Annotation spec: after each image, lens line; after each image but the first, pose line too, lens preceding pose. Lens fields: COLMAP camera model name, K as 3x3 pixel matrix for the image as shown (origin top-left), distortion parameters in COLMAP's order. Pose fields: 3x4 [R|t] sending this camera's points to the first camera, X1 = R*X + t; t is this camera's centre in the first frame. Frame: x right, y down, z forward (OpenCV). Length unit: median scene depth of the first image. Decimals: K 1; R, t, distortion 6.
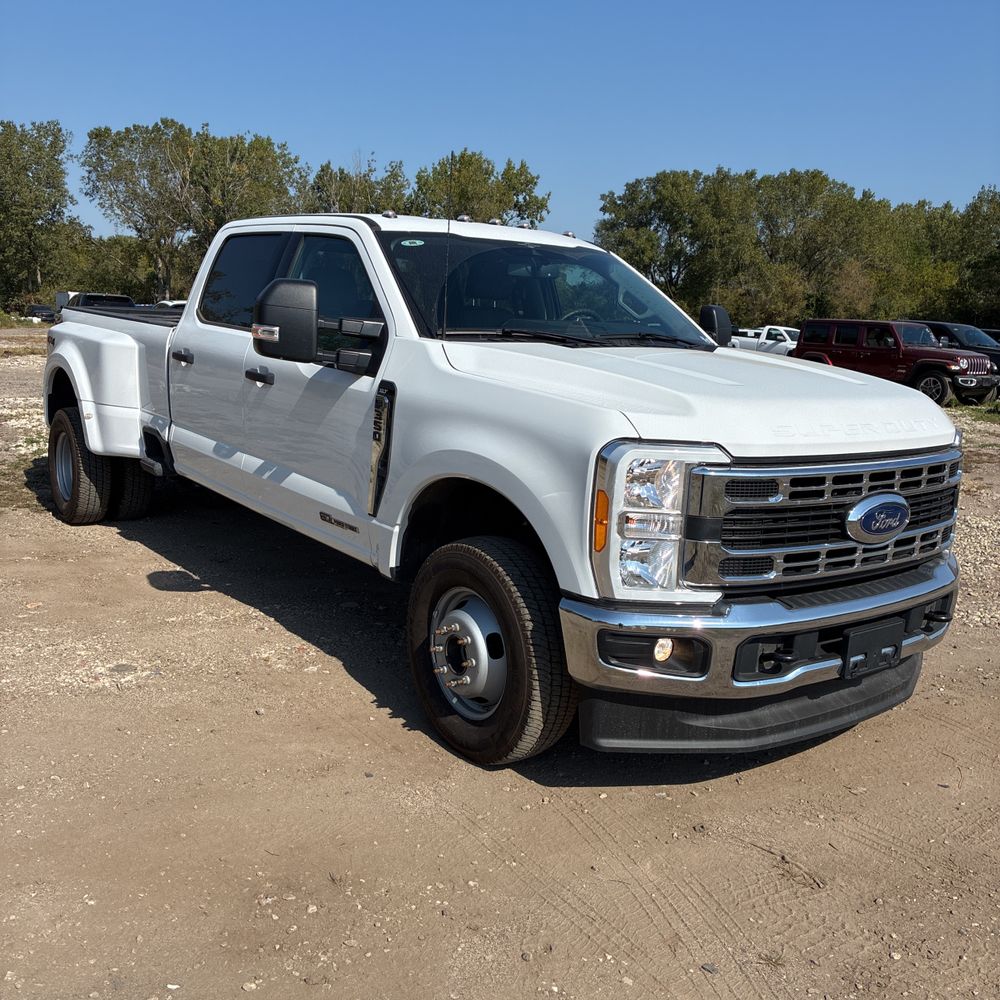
lens RADIAL K [[1026.8, 0, 499.5], [0, 1026.8, 502.4], [0, 0, 1]] dist [0.026315, 0.000000]
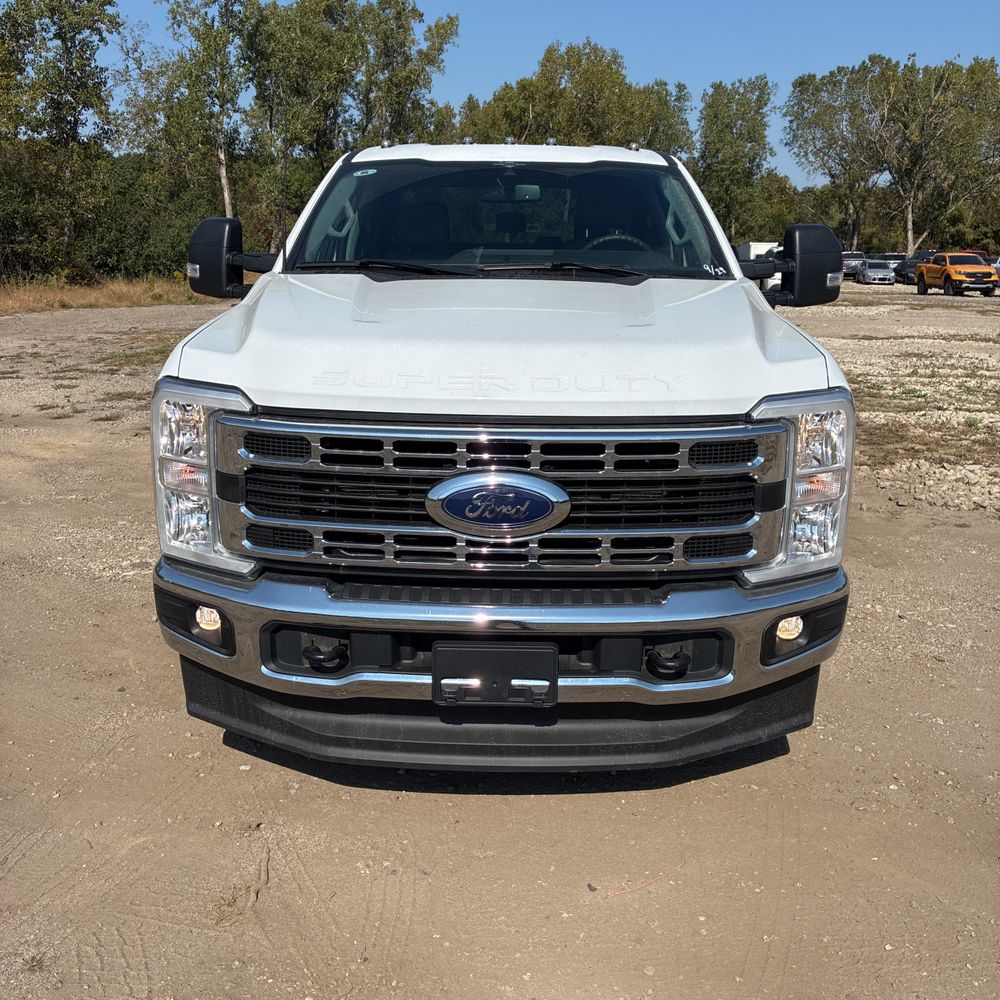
lens RADIAL K [[1026.8, 0, 498.9], [0, 1026.8, 506.9], [0, 0, 1]] dist [0.026315, 0.000000]
pose [[0.782084, 0.118436, -0.611815, 0.552610], [-0.086556, 0.992903, 0.081563, -0.028973], [0.617132, -0.010832, 0.786785, 0.280495]]
